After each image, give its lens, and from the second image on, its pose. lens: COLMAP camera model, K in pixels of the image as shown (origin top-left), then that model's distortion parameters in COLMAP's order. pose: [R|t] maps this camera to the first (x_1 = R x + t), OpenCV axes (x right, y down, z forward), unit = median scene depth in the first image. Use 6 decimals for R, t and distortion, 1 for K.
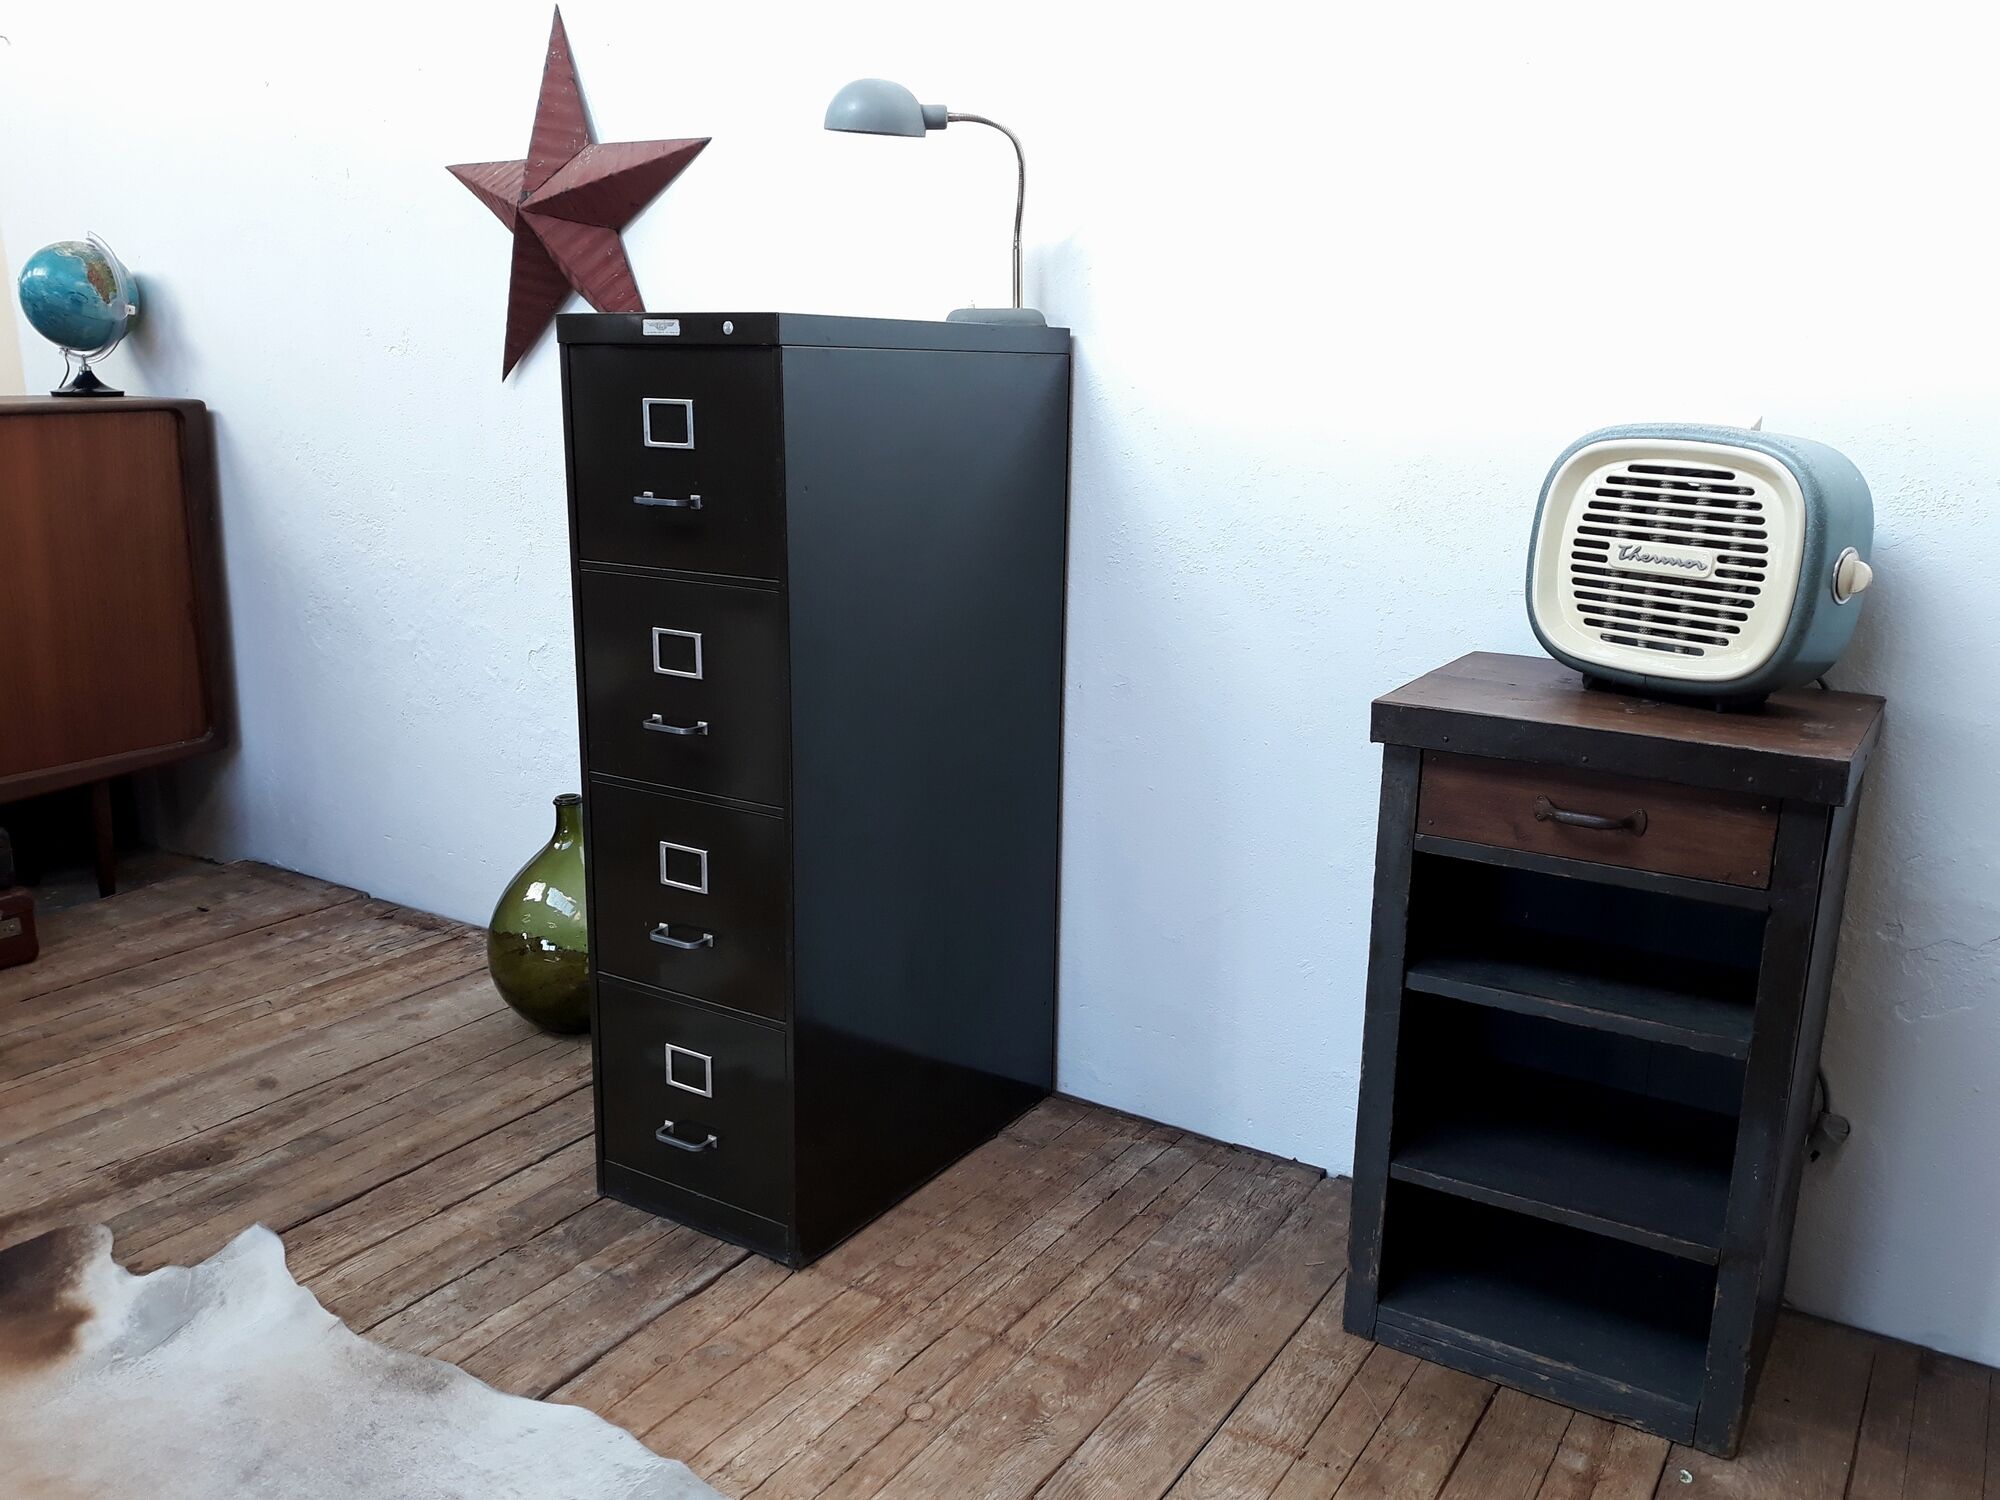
lens RADIAL K [[1667.0, 0, 1012.5], [0, 1667.0, 732.2], [0, 0, 1]] dist [-0.027453, 0.003088]
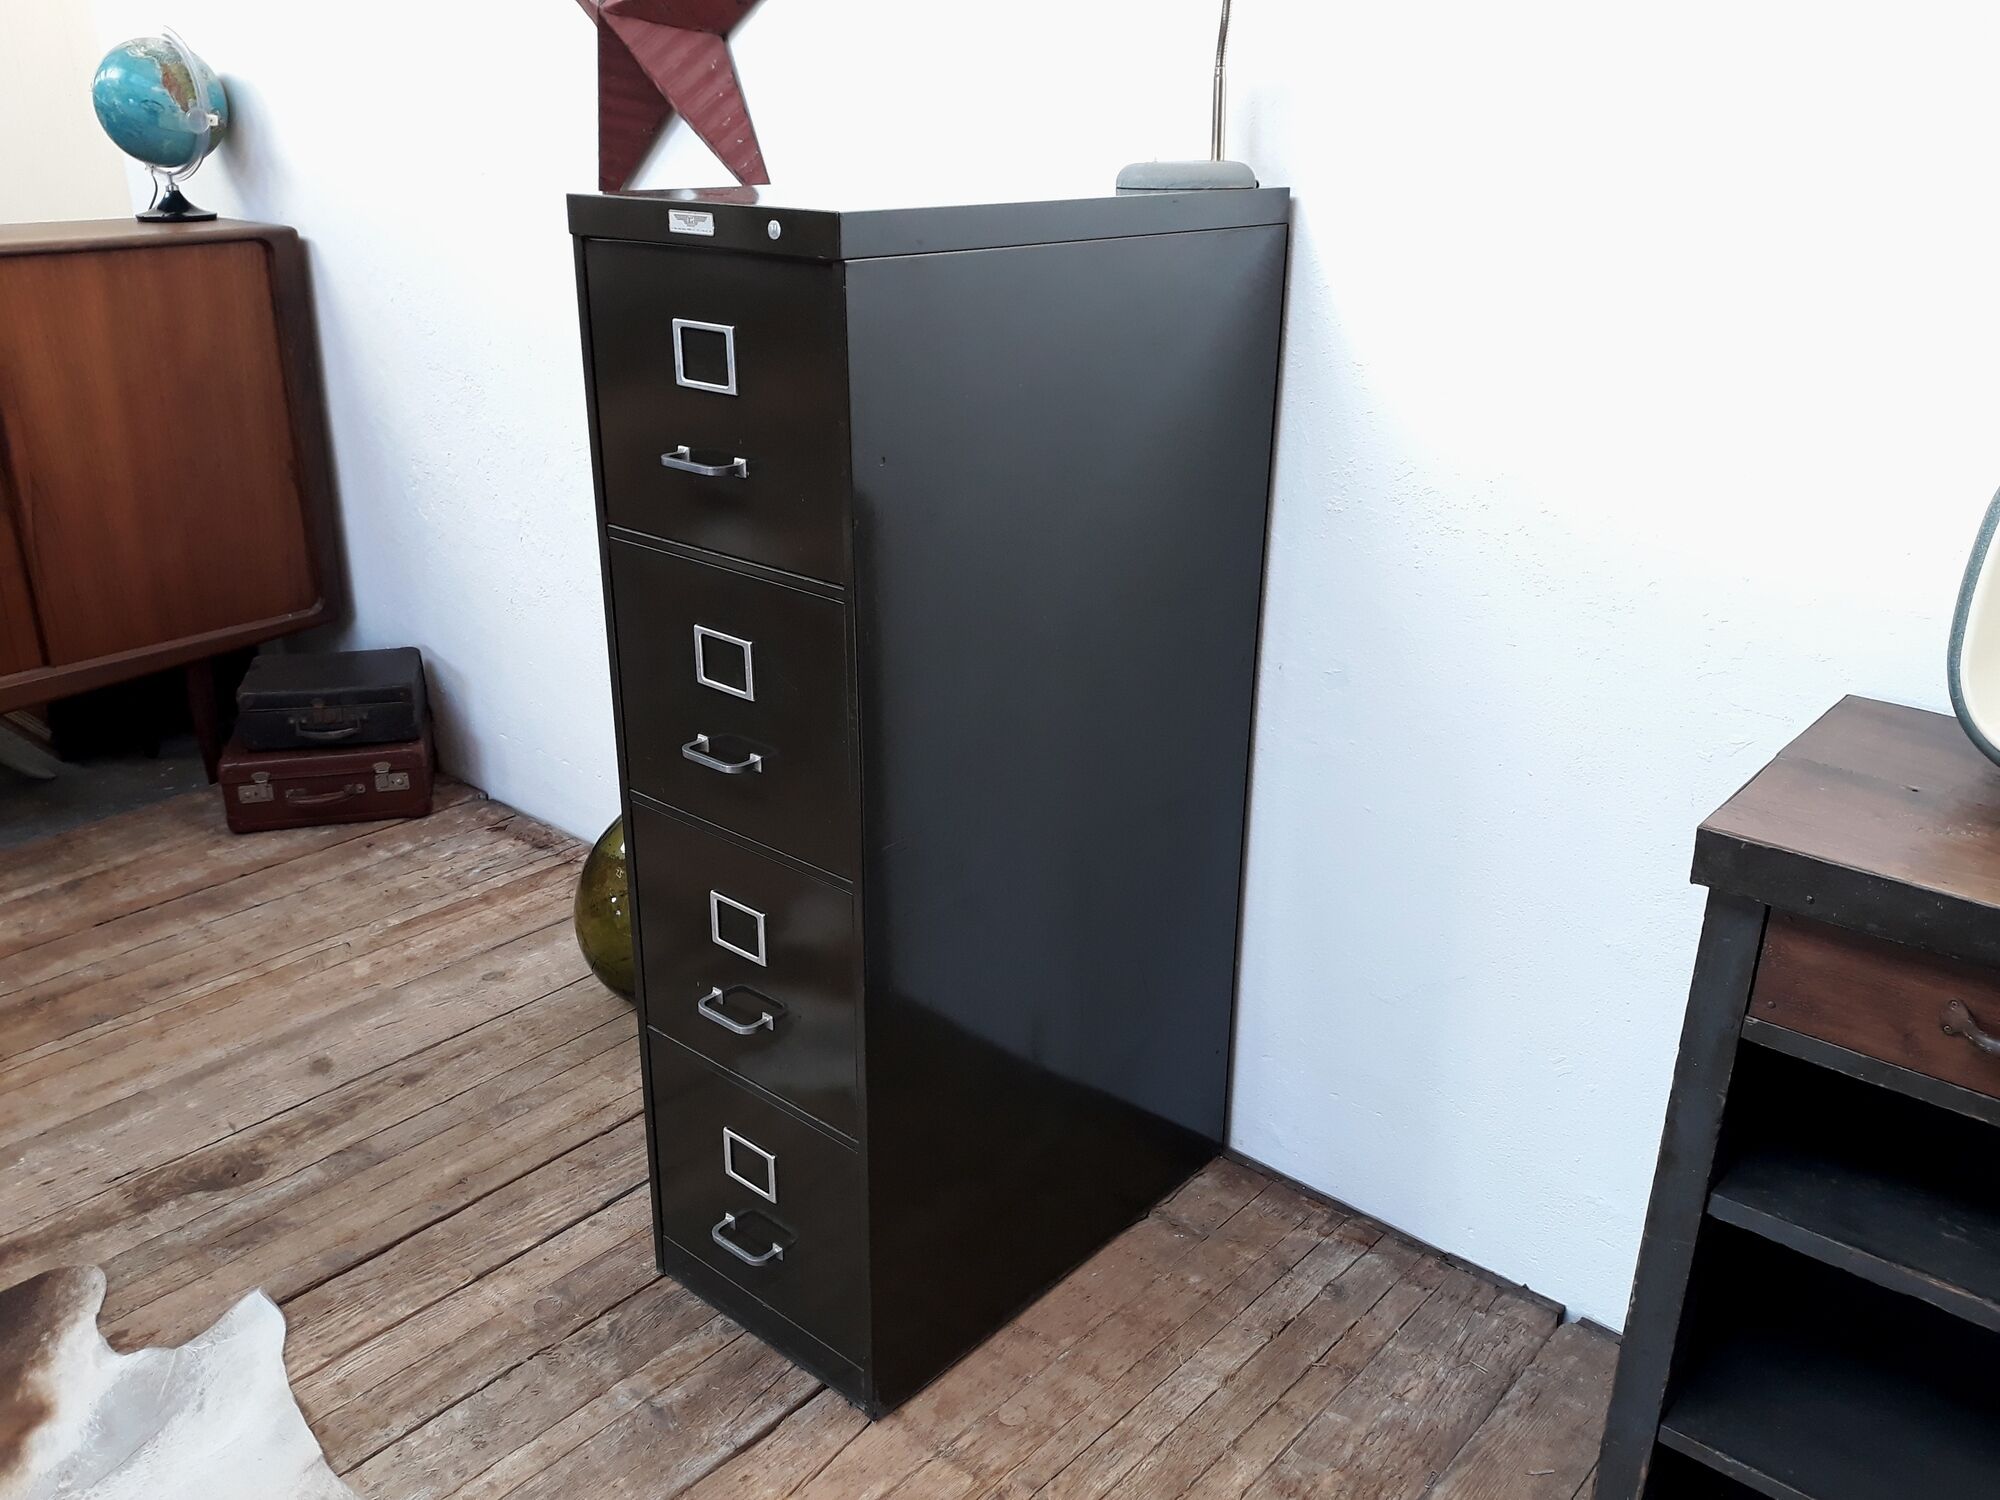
lens RADIAL K [[1682.5, 0, 999.4], [0, 1682.5, 741.4], [0, 0, 1]] dist [-0.024753, 0.006069]
pose [[0.987950, 0.050029, -0.146467, 0.029285], [-0.028115, 0.988583, 0.148030, -0.112464], [0.152201, -0.142129, 0.978077, 0.241004]]
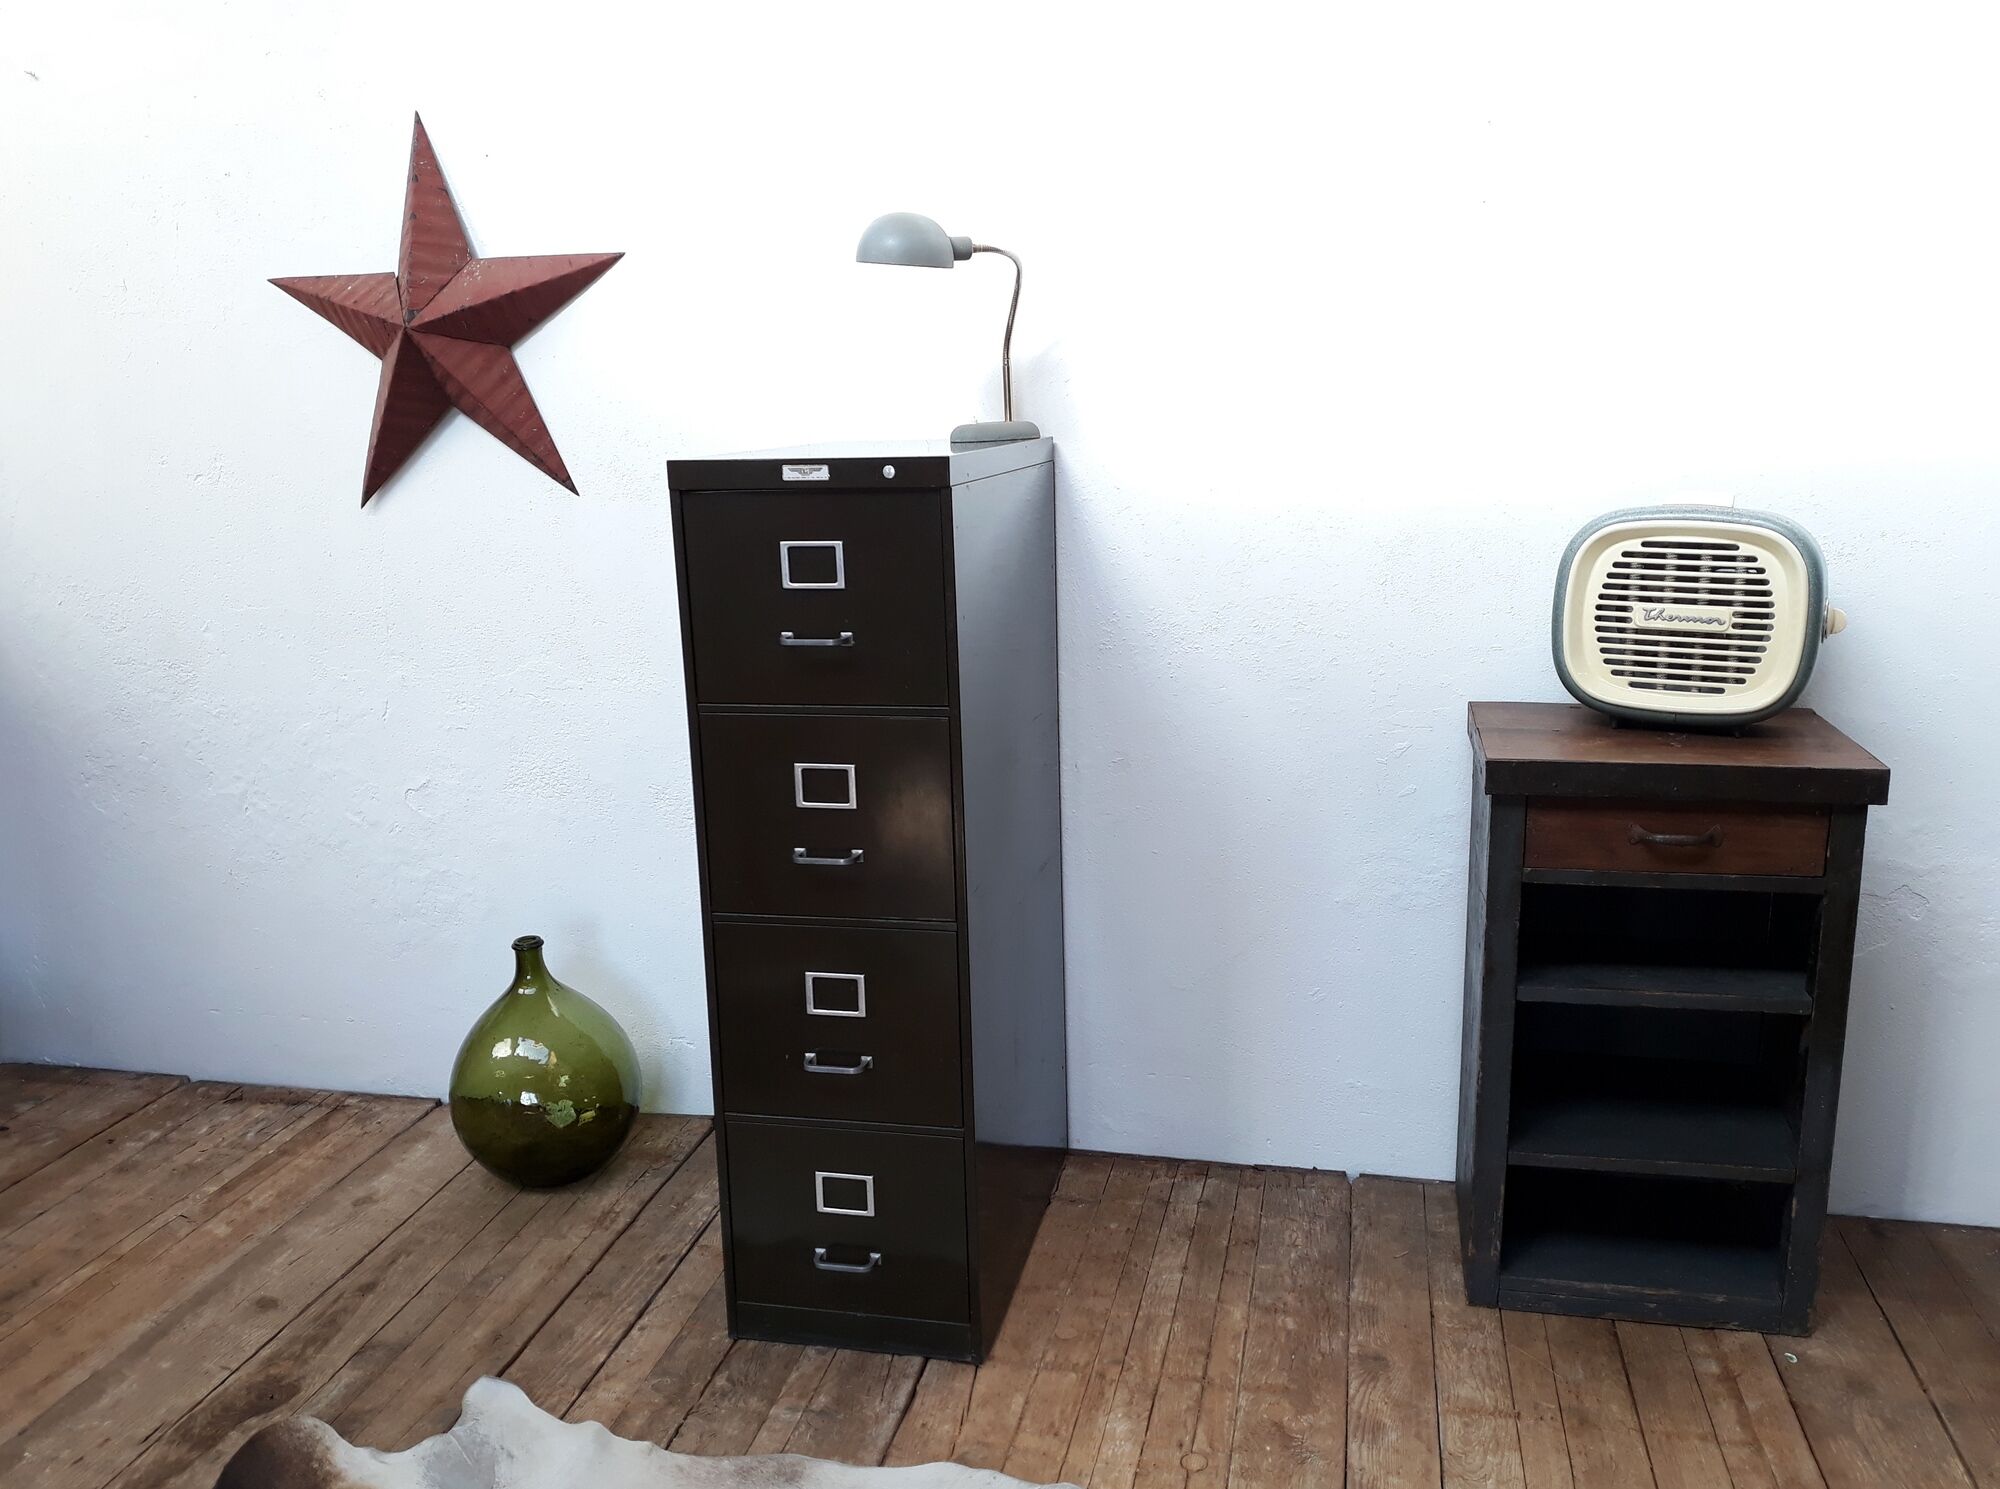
lens RADIAL K [[1682.5, 0, 999.4], [0, 1682.5, 735.9], [0, 0, 1]] dist [-0.024753, 0.006069]
pose [[0.941291, -0.110106, 0.319135, -0.374941], [0.114104, 0.993449, 0.006202, -0.064234], [-0.317728, 0.030577, 0.947689, -0.004084]]
